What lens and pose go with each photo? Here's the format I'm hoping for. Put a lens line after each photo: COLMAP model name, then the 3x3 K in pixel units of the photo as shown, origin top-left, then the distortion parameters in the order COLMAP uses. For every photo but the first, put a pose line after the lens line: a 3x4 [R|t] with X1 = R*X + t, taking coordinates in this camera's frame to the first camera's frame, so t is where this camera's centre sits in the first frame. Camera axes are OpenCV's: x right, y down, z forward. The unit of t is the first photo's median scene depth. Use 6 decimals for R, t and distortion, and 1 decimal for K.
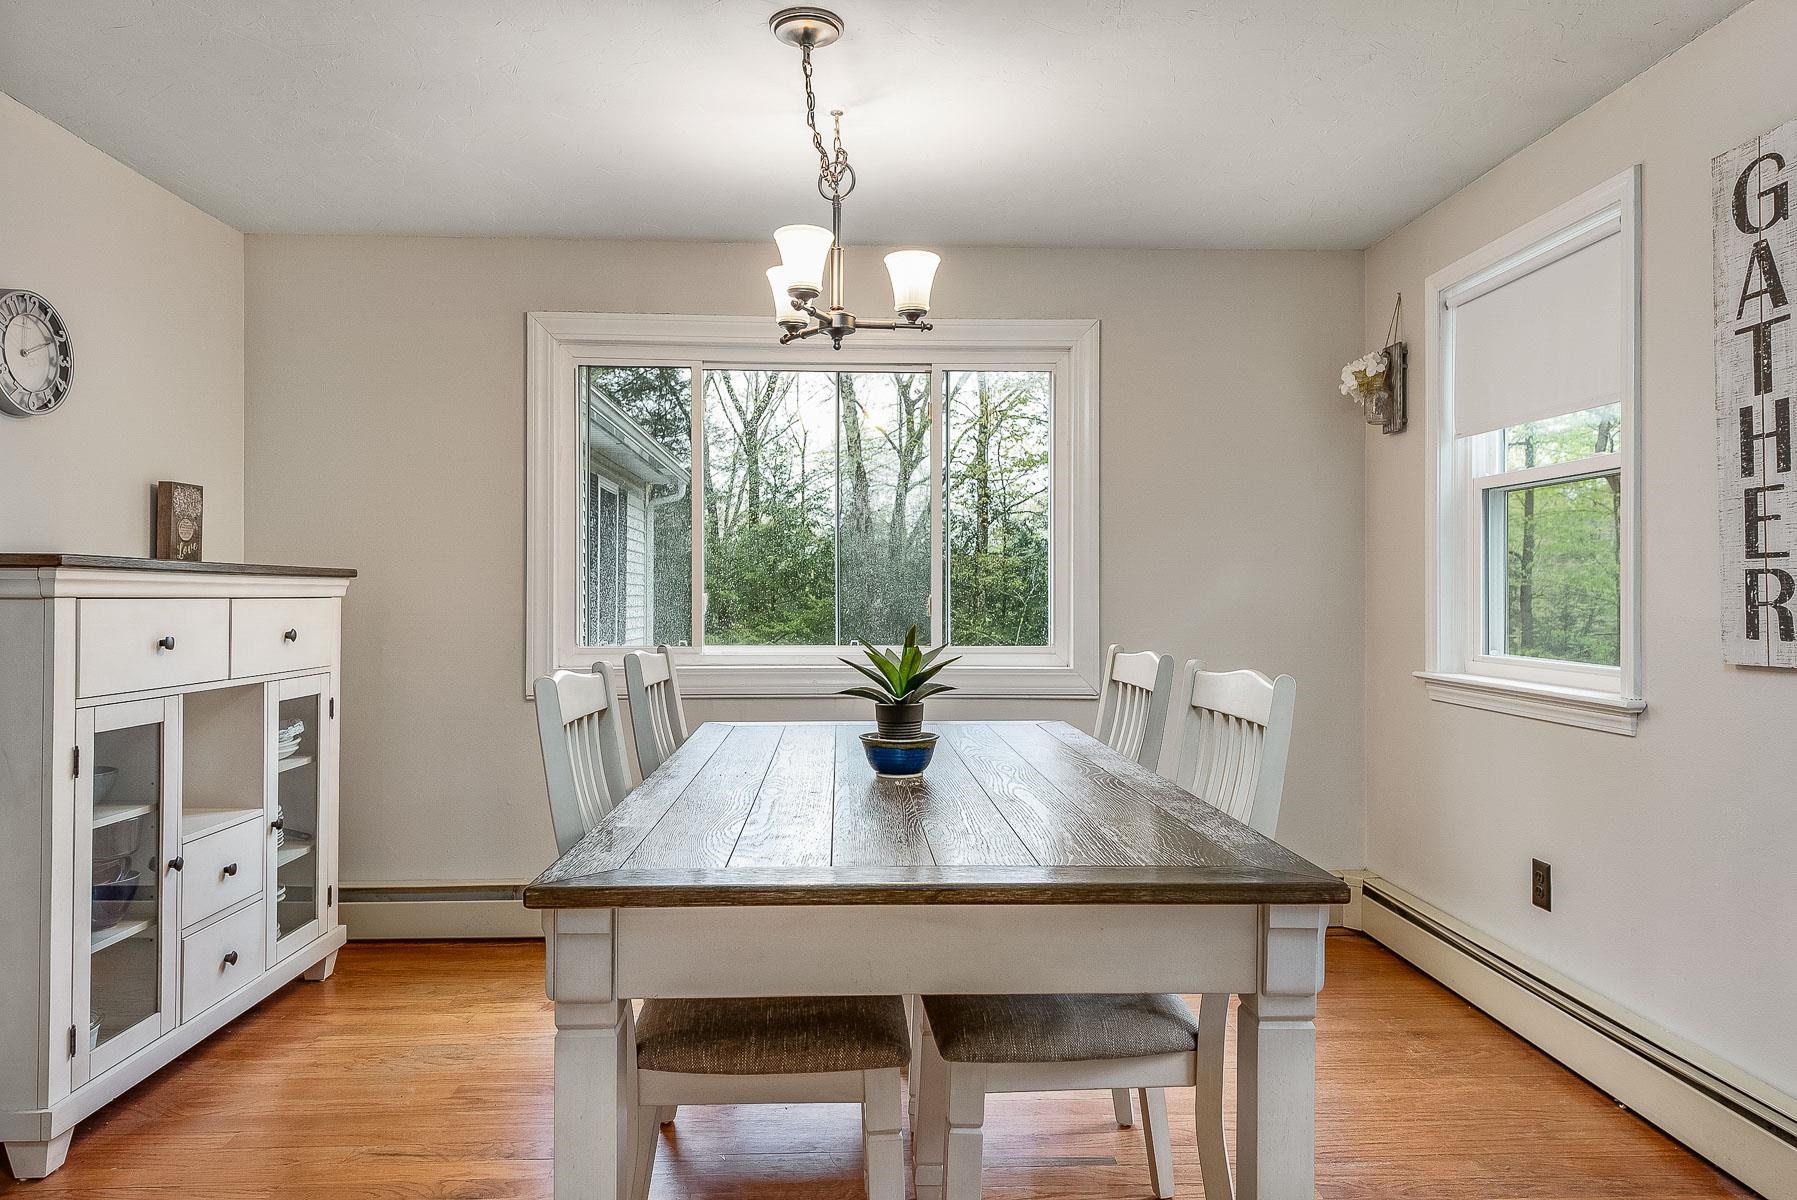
lens RADIAL K [[1184.2, 0, 896.9], [0, 1184.2, 592.5], [0, 0, 1]] dist [0.027460, -0.002403]
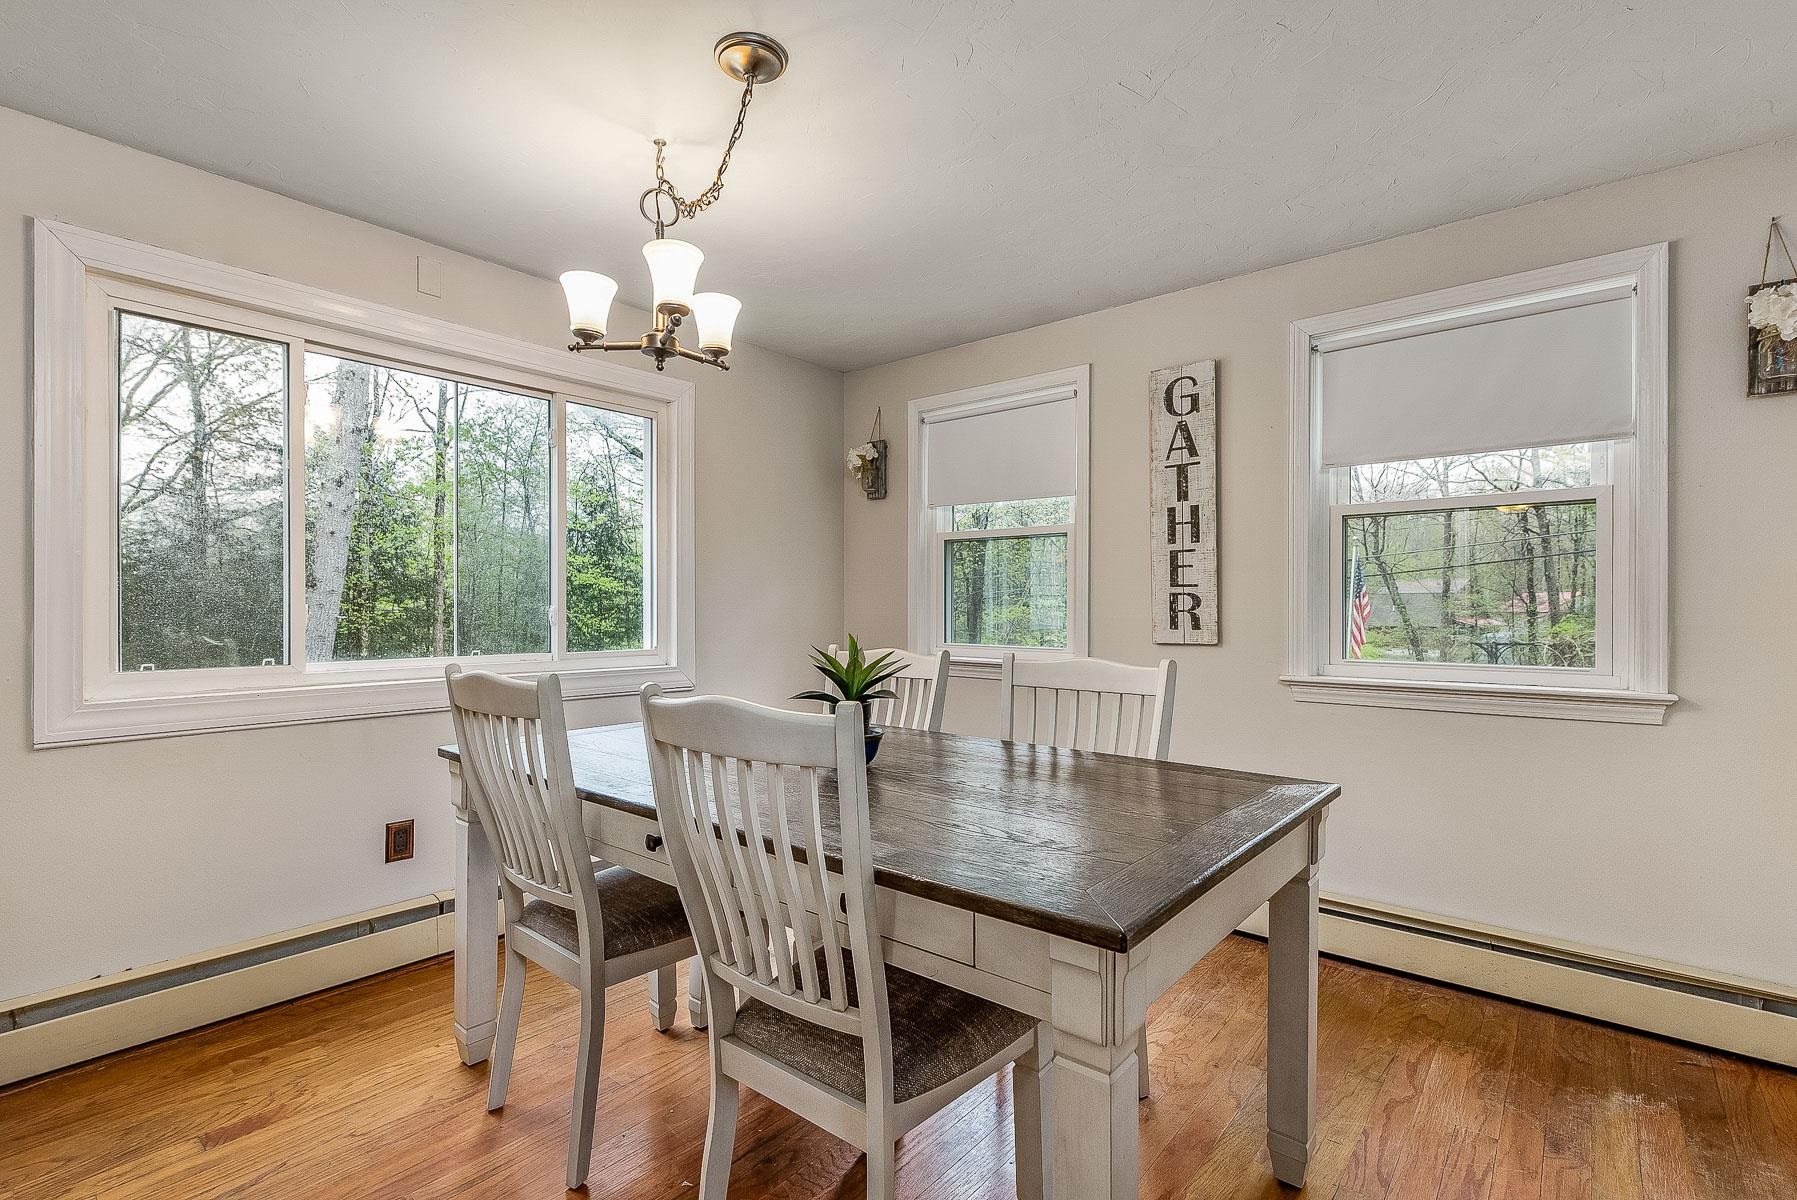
lens RADIAL K [[829.4, 0, 901.0], [0, 829.4, 611.2], [0, 0, 1]] dist [0.009251, -0.001106]
pose [[0.673631, -0.004724, 0.739053, -0.550325], [-0.002155, 0.999963, 0.008356, -0.000265], [-0.739065, -0.007221, 0.673595, 0.431687]]
